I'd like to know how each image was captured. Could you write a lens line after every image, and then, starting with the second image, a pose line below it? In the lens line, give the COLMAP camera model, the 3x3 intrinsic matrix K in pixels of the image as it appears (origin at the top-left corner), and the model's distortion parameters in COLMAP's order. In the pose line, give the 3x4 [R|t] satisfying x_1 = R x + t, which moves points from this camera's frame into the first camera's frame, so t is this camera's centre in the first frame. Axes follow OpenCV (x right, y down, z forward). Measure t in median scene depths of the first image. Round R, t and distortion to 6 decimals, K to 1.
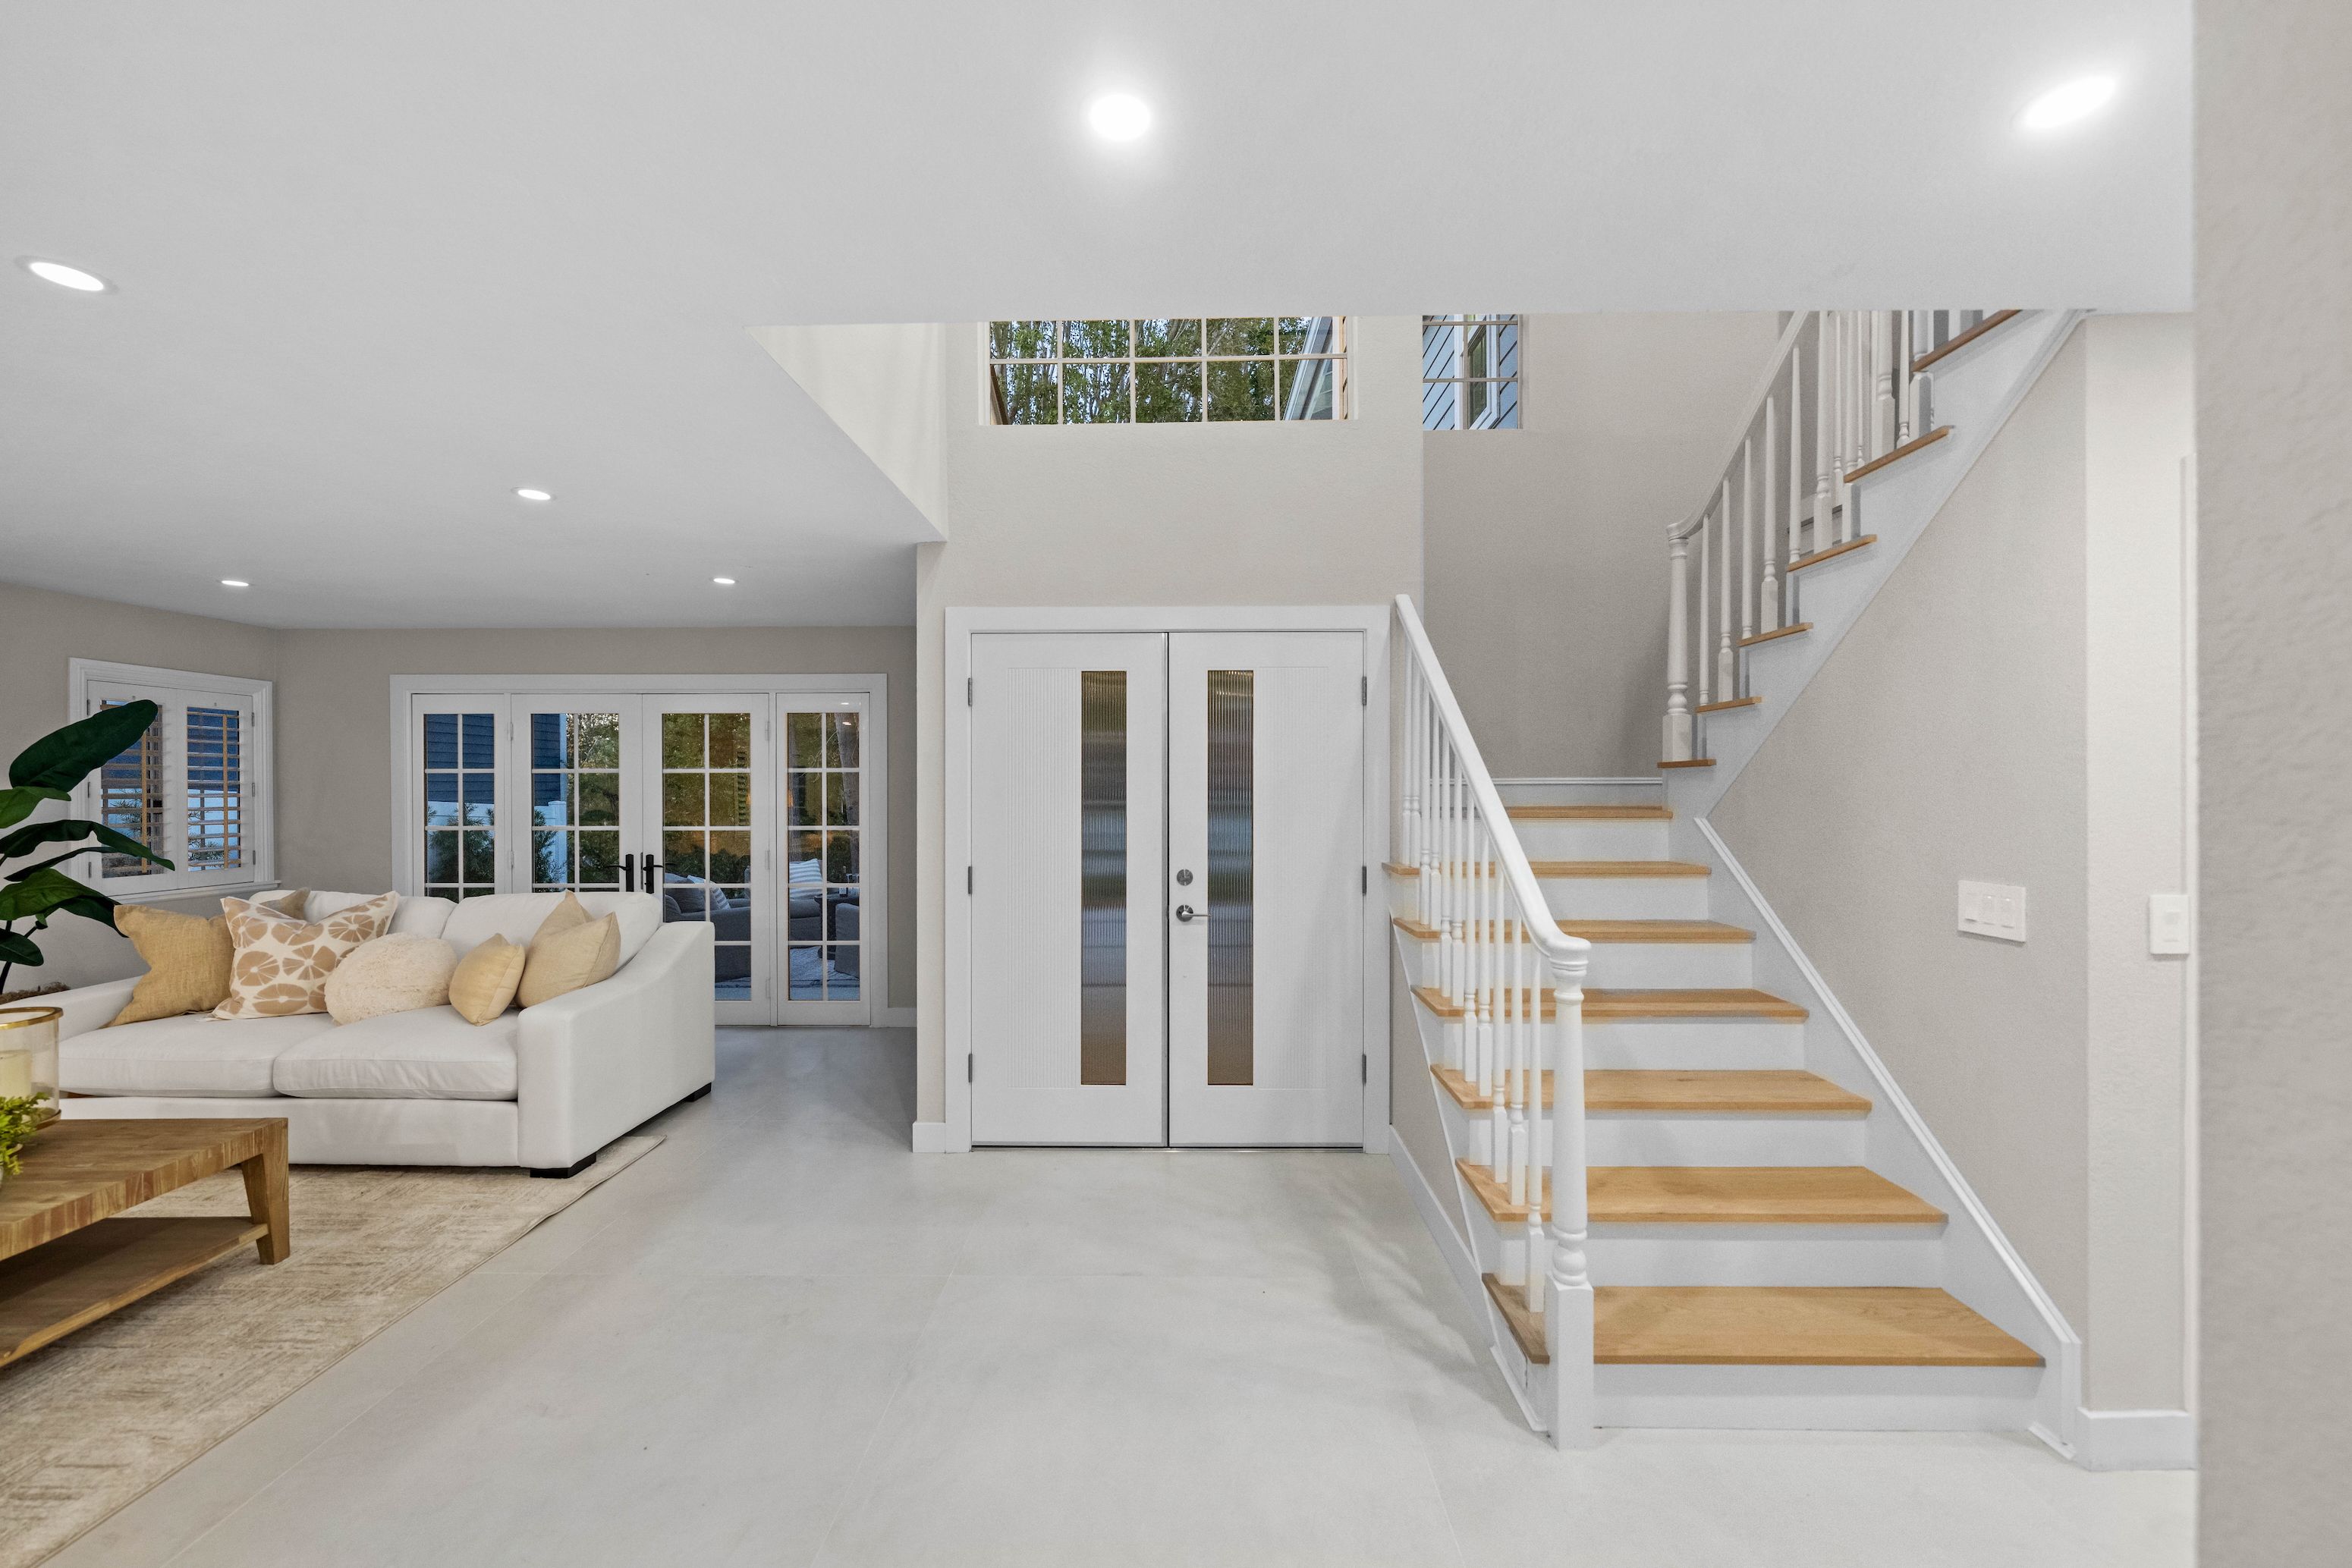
lens RADIAL K [[909.5, 0, 1163.5], [0, 909.5, 791.8], [0, 0, 1]] dist [-0.000420, 0.000084]
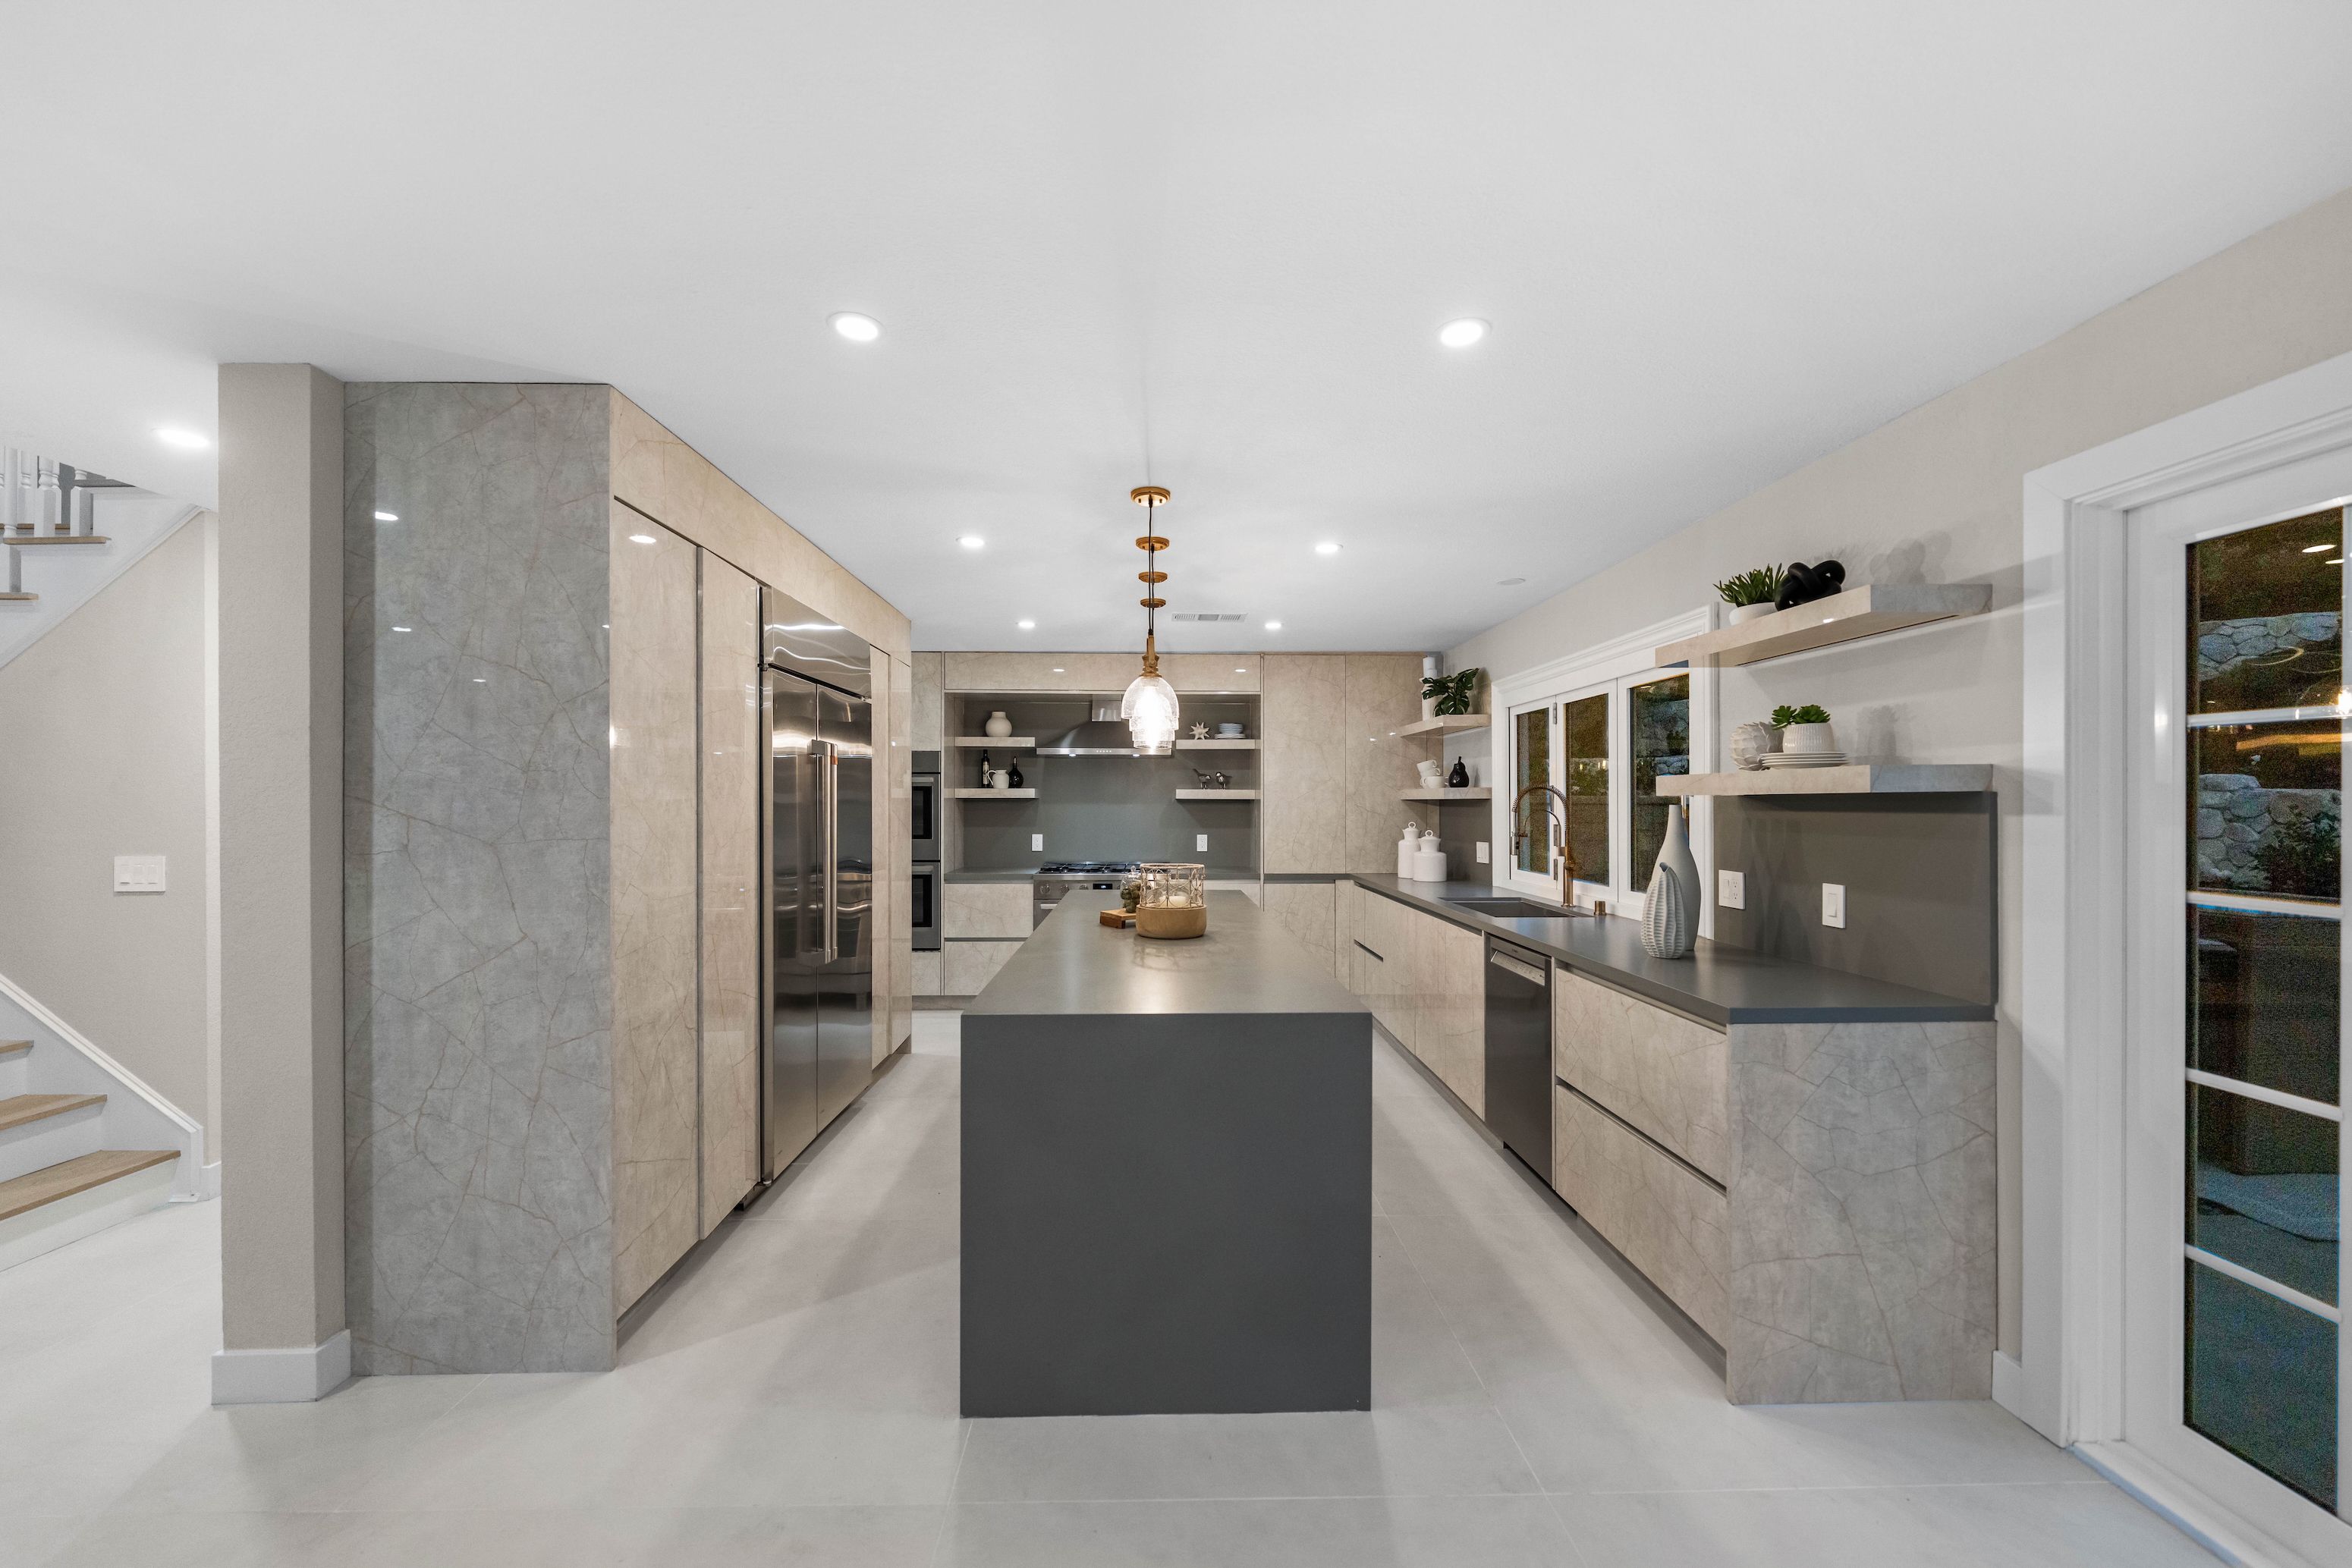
lens RADIAL K [[879.5, 0, 1170.8], [0, 879.5, 802.5], [0, 0, 1]] dist [-0.001747, -0.000209]
pose [[-0.039277, 0.004095, 0.999220, -0.374931], [0.003550, 0.999986, -0.003958, 0.014777], [-0.999222, 0.003392, -0.039291, -0.399426]]
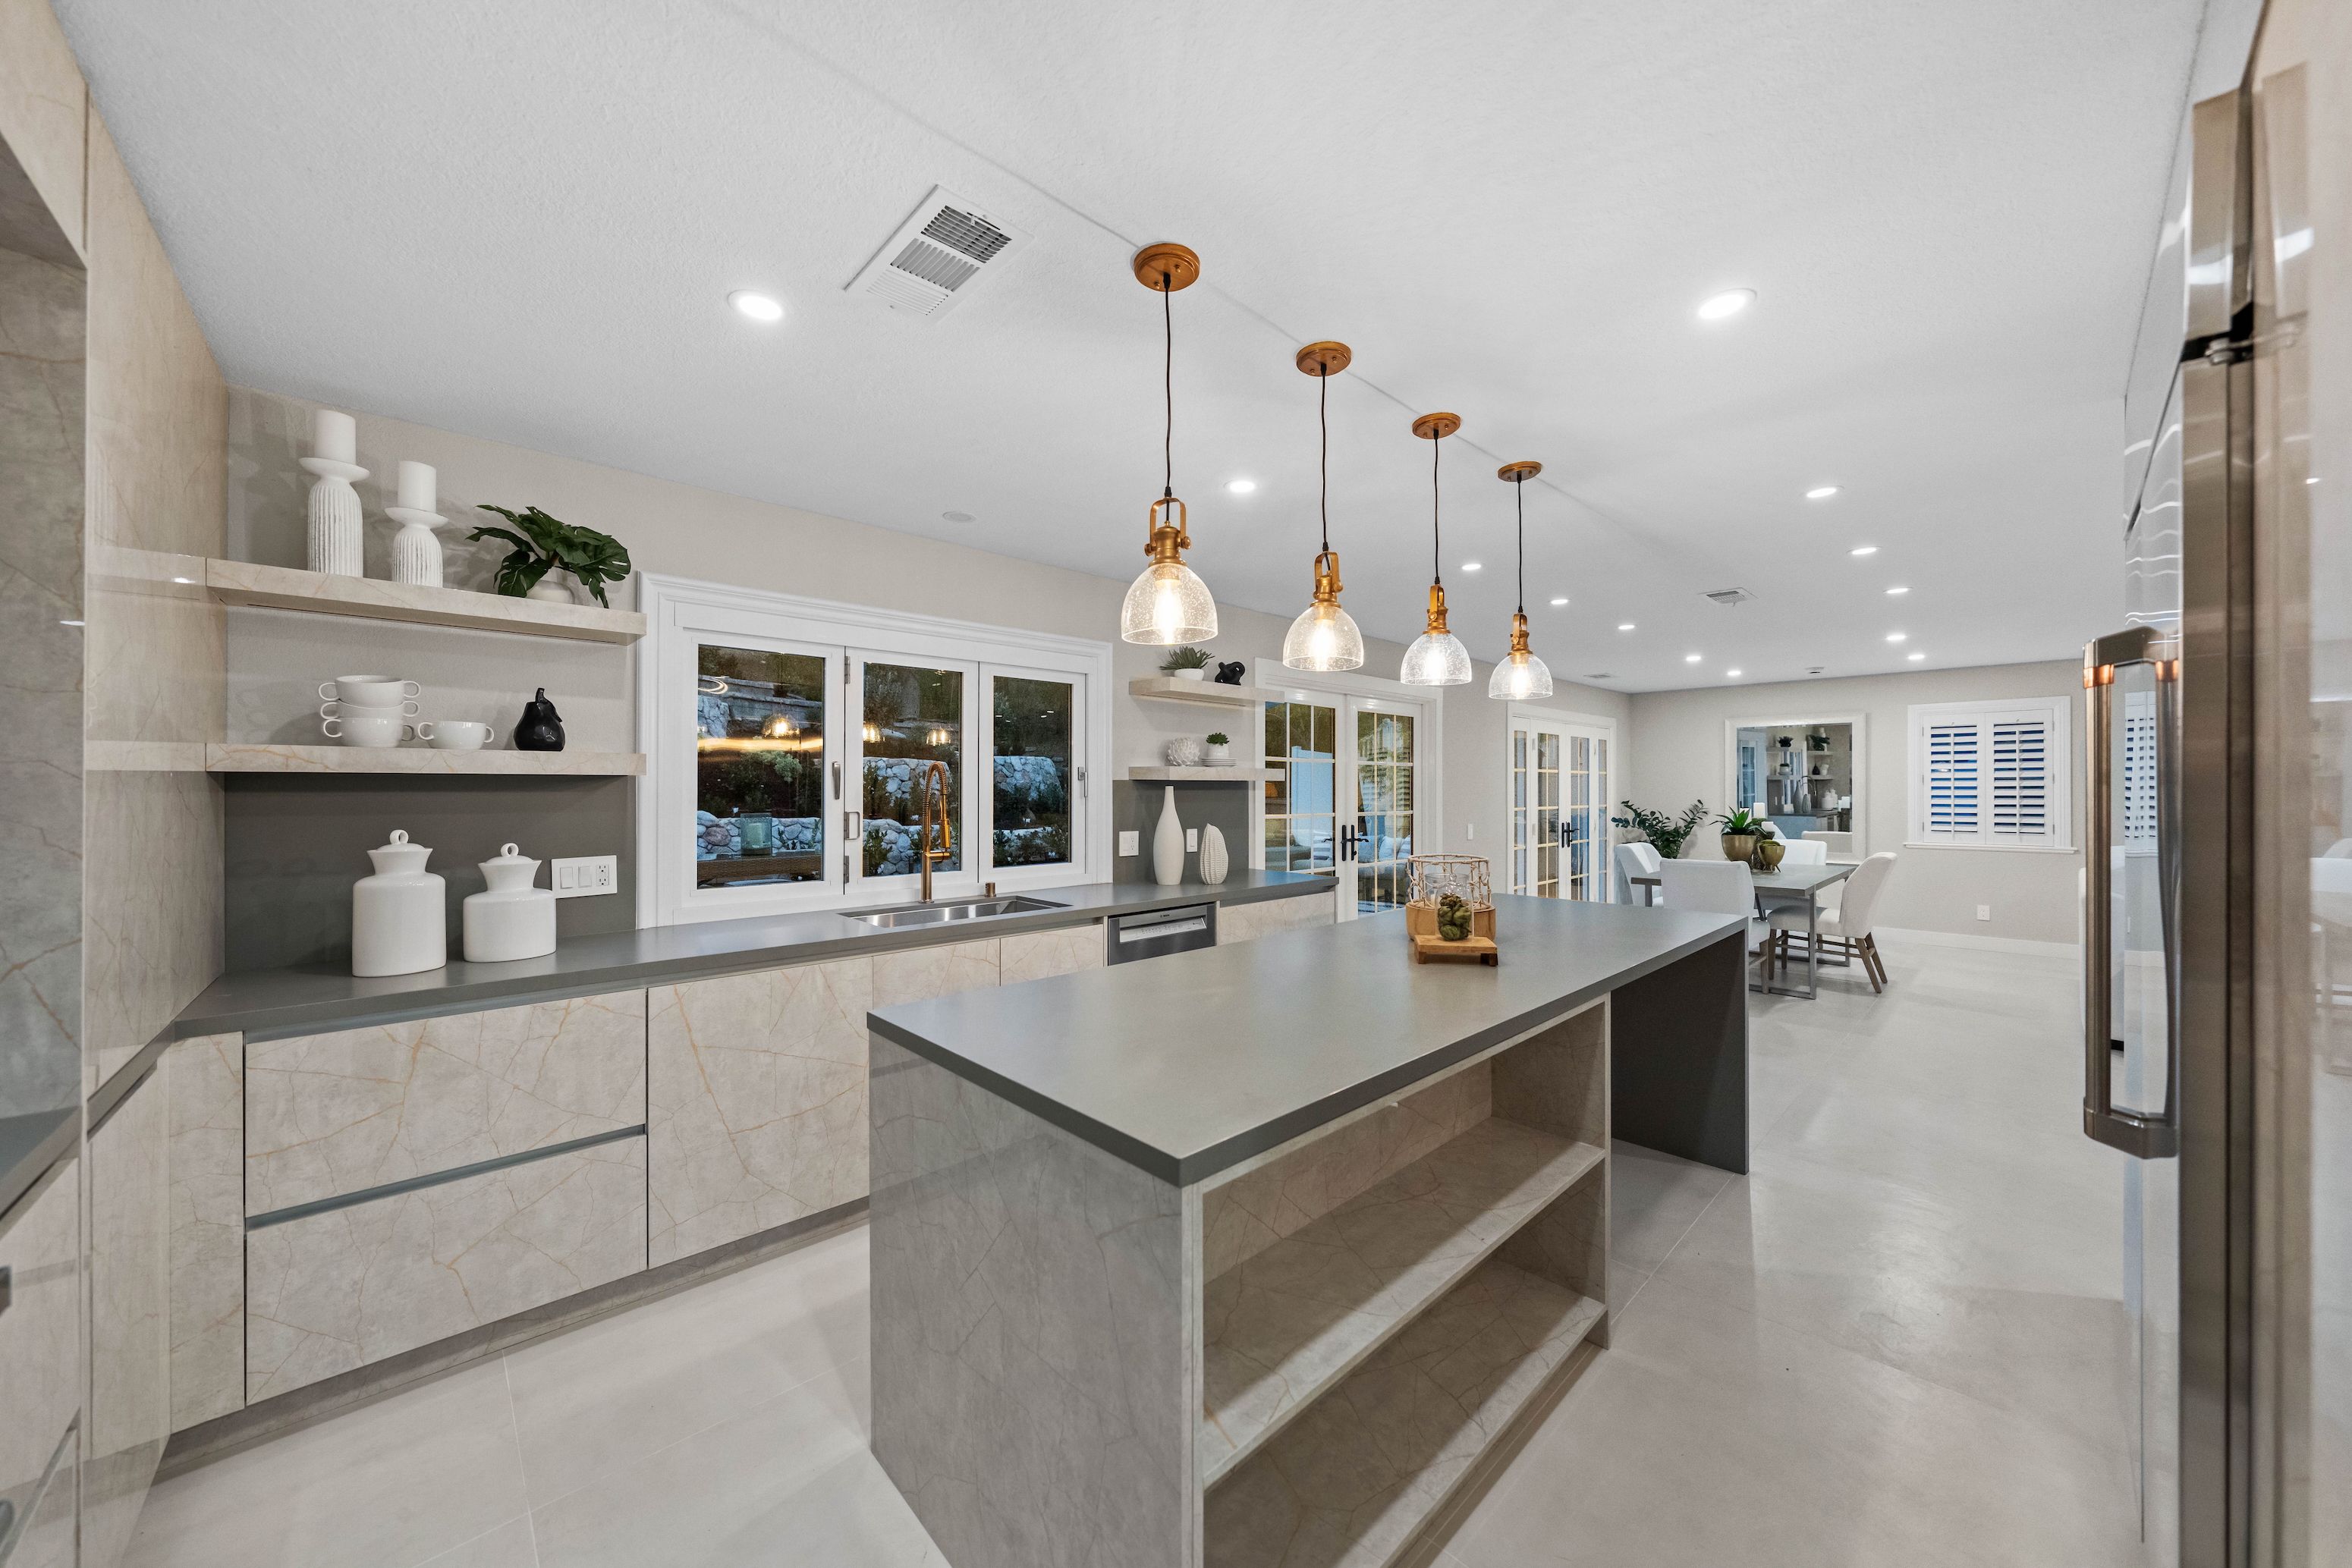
lens RADIAL K [[825.9, 0, 1177.0], [0, 825.9, 787.4], [0, 0, 1]] dist [-0.003562, -0.000210]
pose [[-0.719359, 0.004195, -0.694625, 1.294540], [0.001716, 0.999989, 0.004263, 0.012215], [0.694636, 0.001875, -0.719359, -0.065053]]
